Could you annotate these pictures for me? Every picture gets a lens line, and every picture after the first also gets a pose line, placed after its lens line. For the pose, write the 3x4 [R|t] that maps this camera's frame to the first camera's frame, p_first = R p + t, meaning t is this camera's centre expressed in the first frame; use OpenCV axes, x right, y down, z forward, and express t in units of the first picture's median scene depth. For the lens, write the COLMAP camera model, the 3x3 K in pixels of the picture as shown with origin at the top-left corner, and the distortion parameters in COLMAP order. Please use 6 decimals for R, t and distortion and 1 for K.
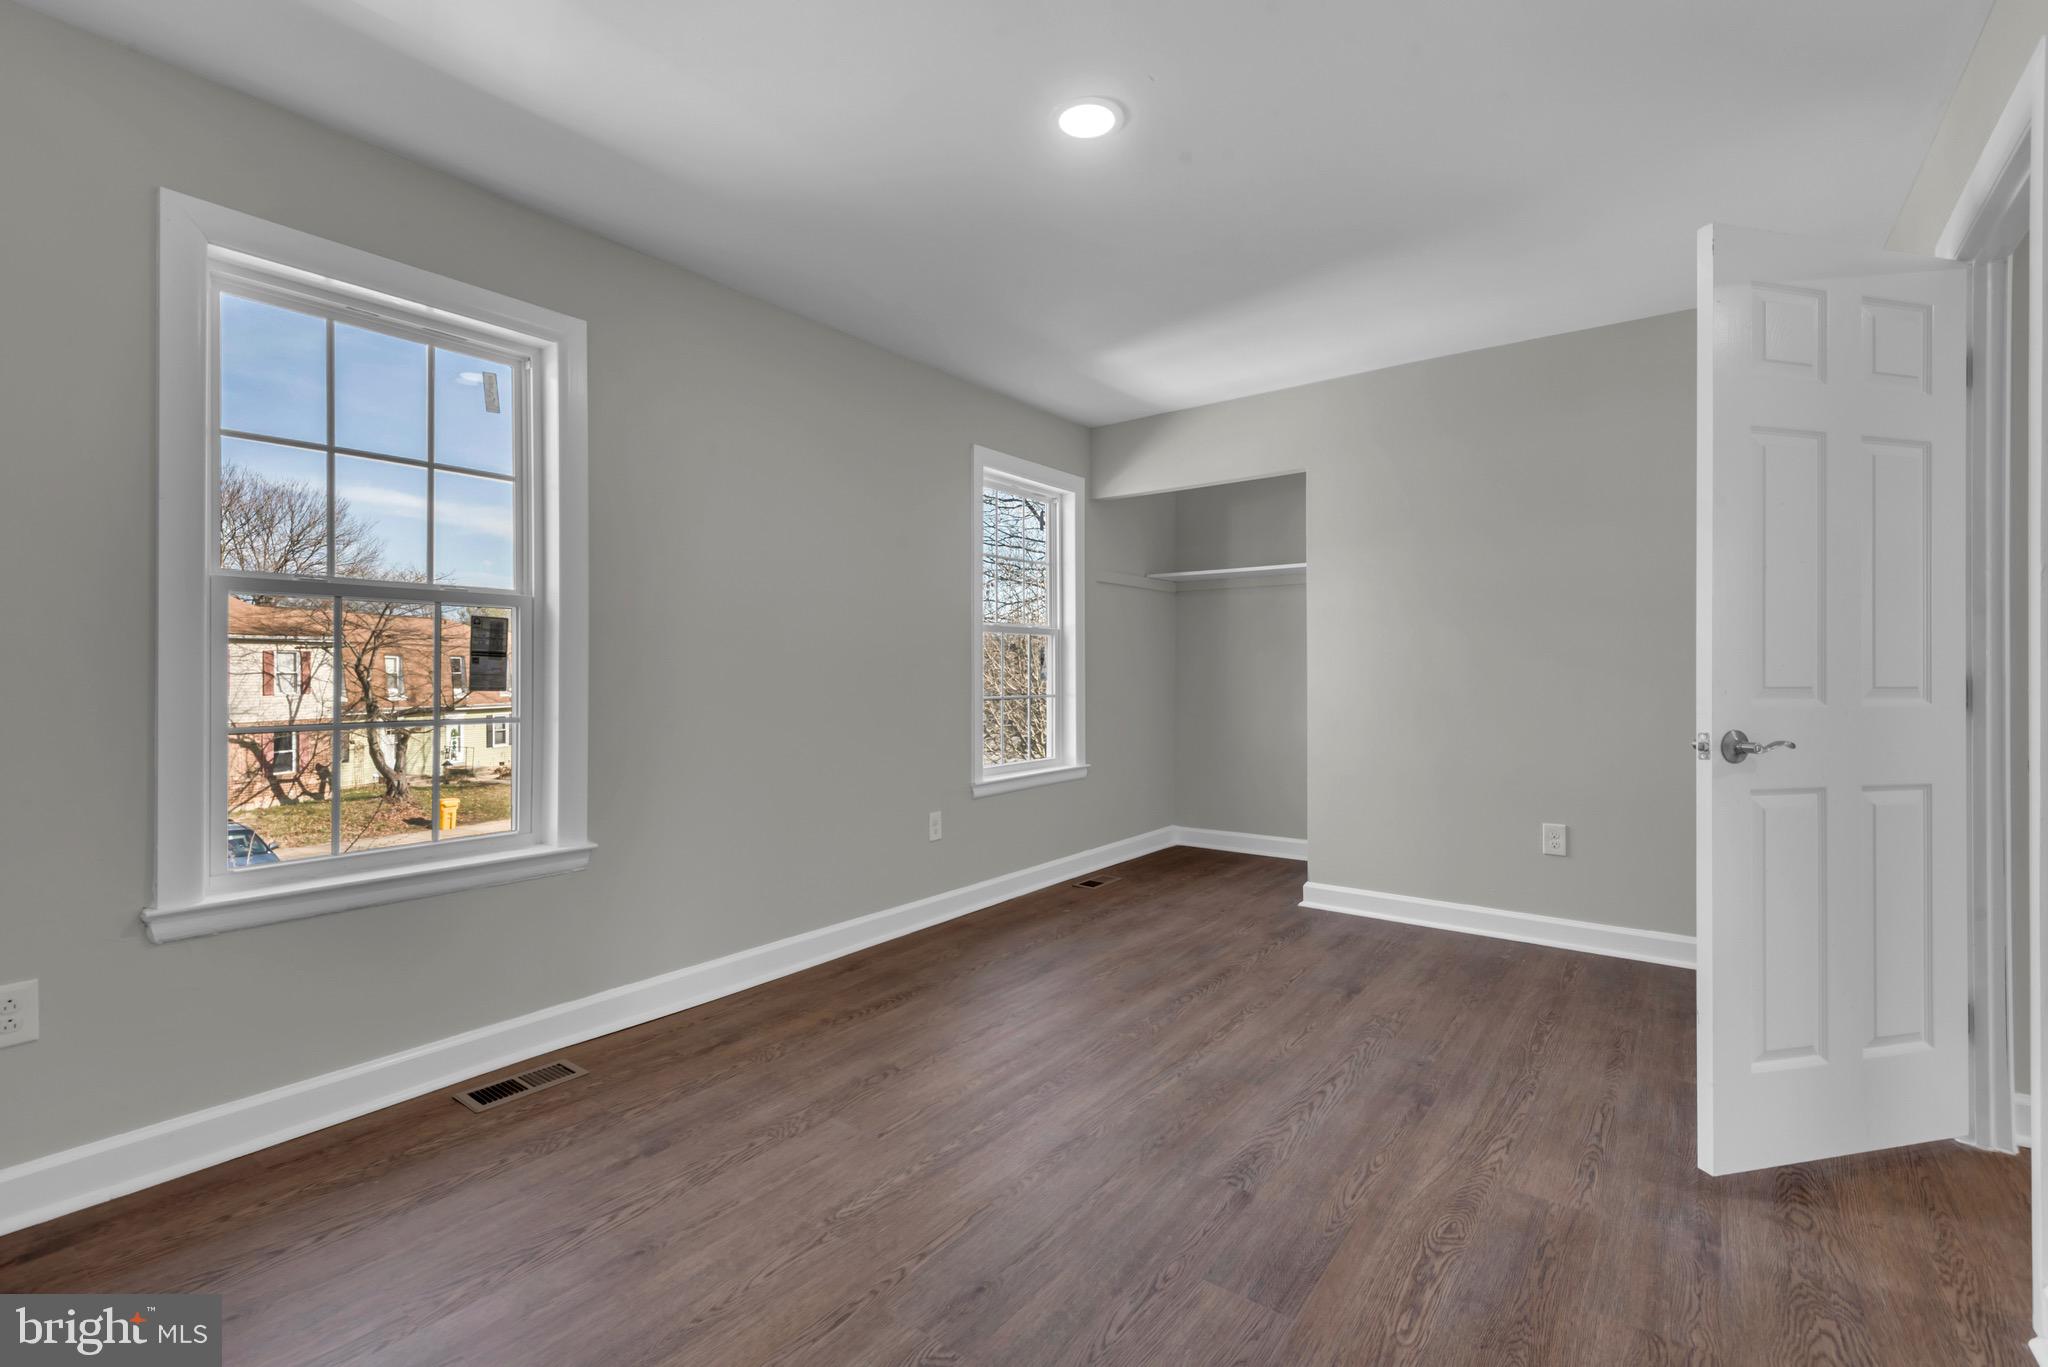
lens RADIAL K [[922.1, 0, 1016.8], [0, 922.1, 672.0], [0, 0, 1]] dist [0.036872, -0.010048]
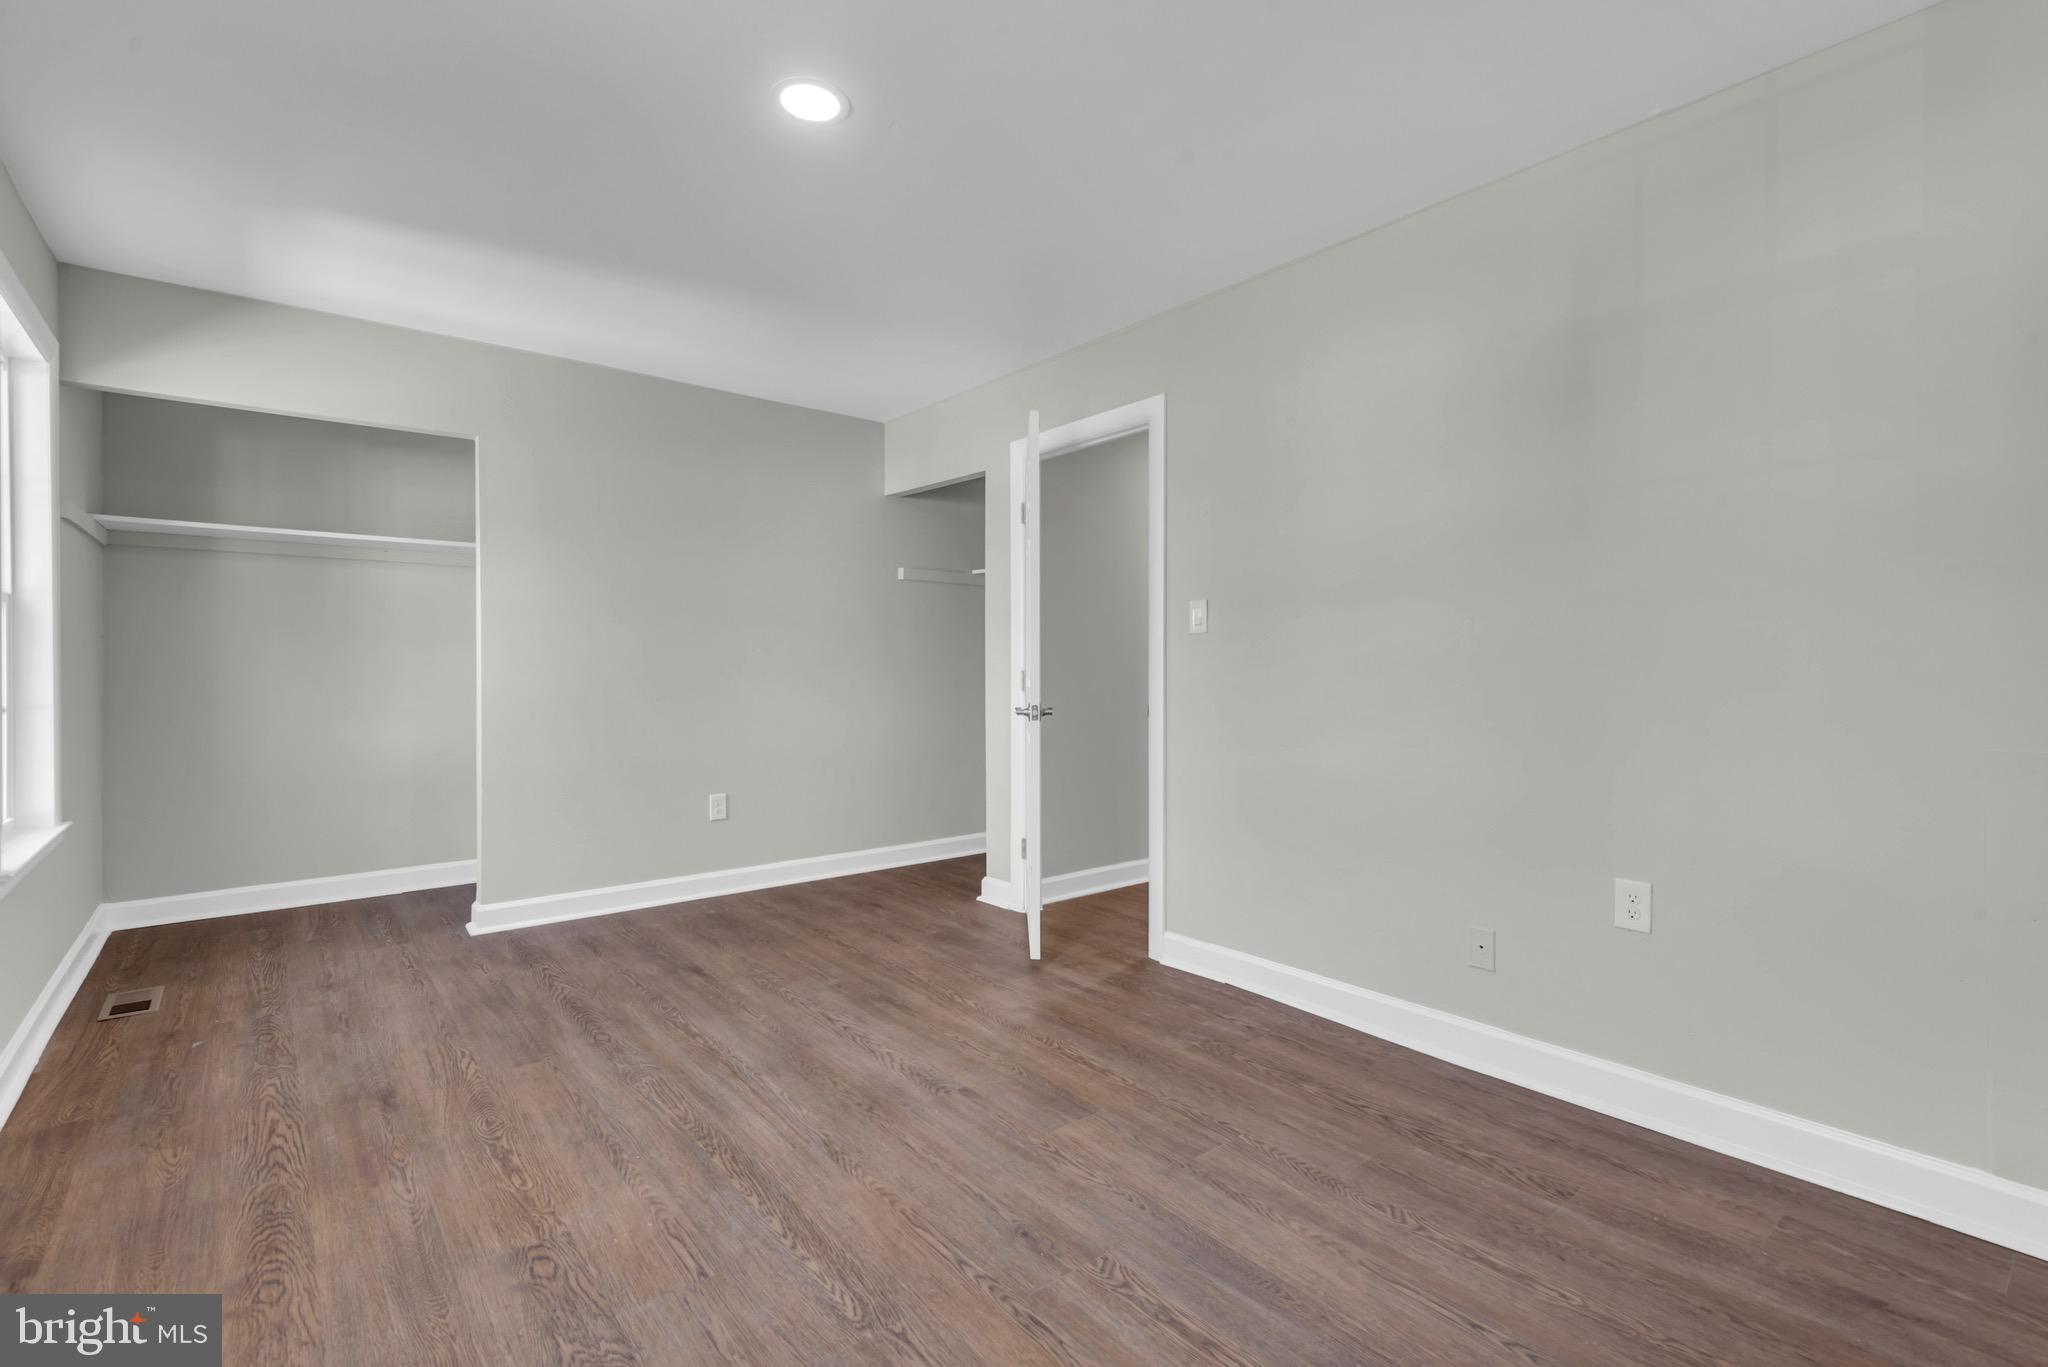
lens RADIAL K [[922.1, 0, 1016.8], [0, 922.1, 672.0], [0, 0, 1]] dist [0.036872, -0.010048]
pose [[0.245258, -0.005374, 0.969443, -0.708343], [-0.000136, 0.999984, 0.005578, -0.002870], [-0.969458, -0.001500, 0.245254, 0.478331]]
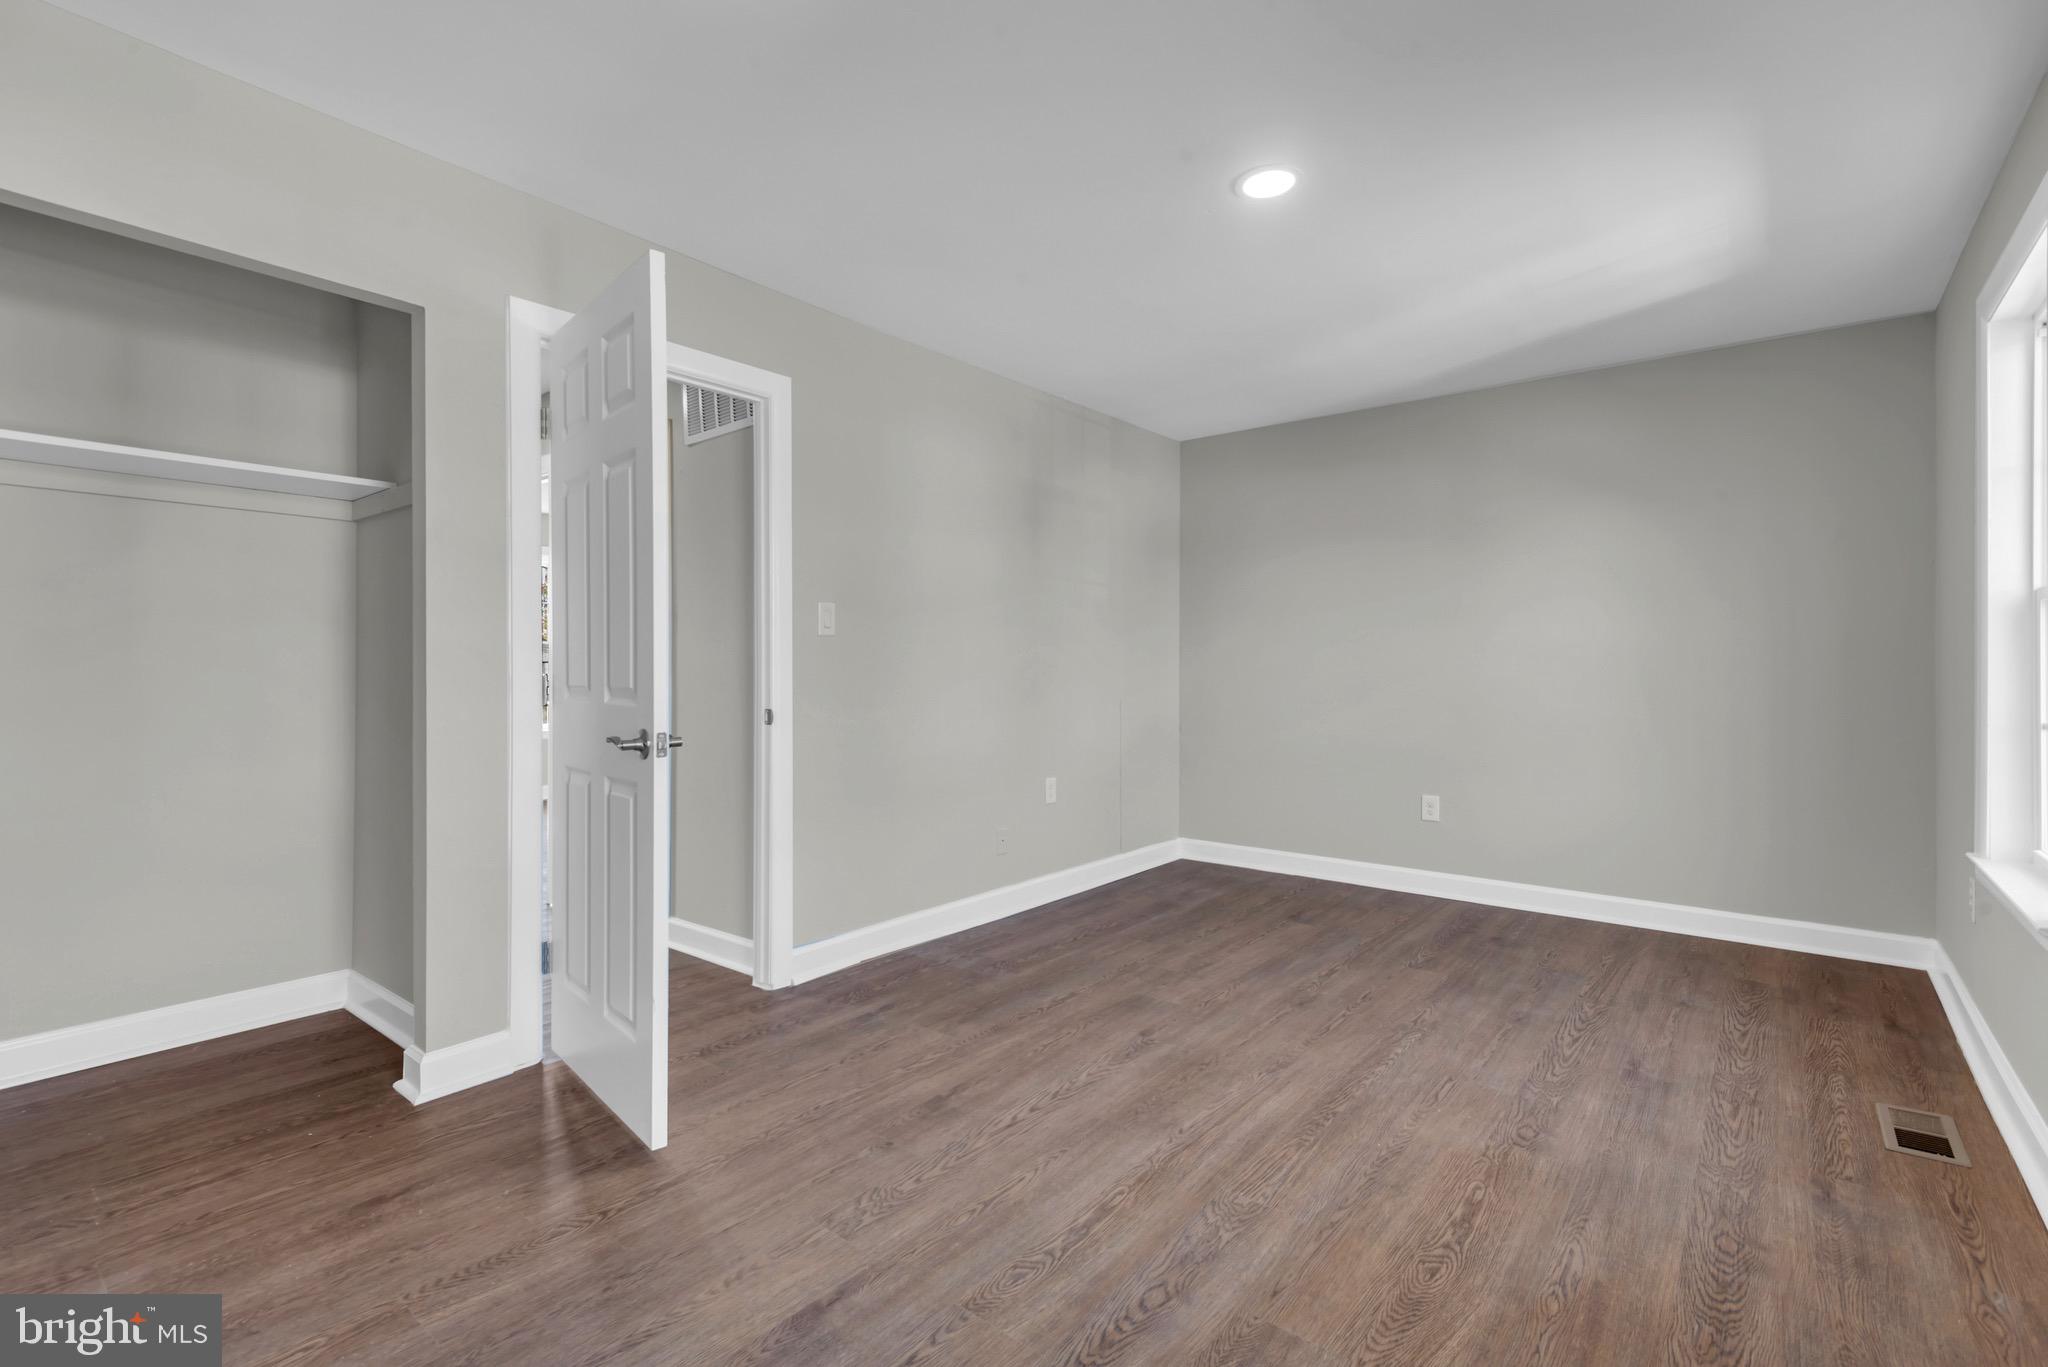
lens RADIAL K [[922.1, 0, 1016.8], [0, 922.1, 672.0], [0, 0, 1]] dist [0.036872, -0.010048]
pose [[-0.998977, -0.003026, 0.045111, 0.286275], [-0.002831, 0.999986, 0.004386, -0.004869], [-0.045123, 0.004254, -0.998972, 1.850746]]
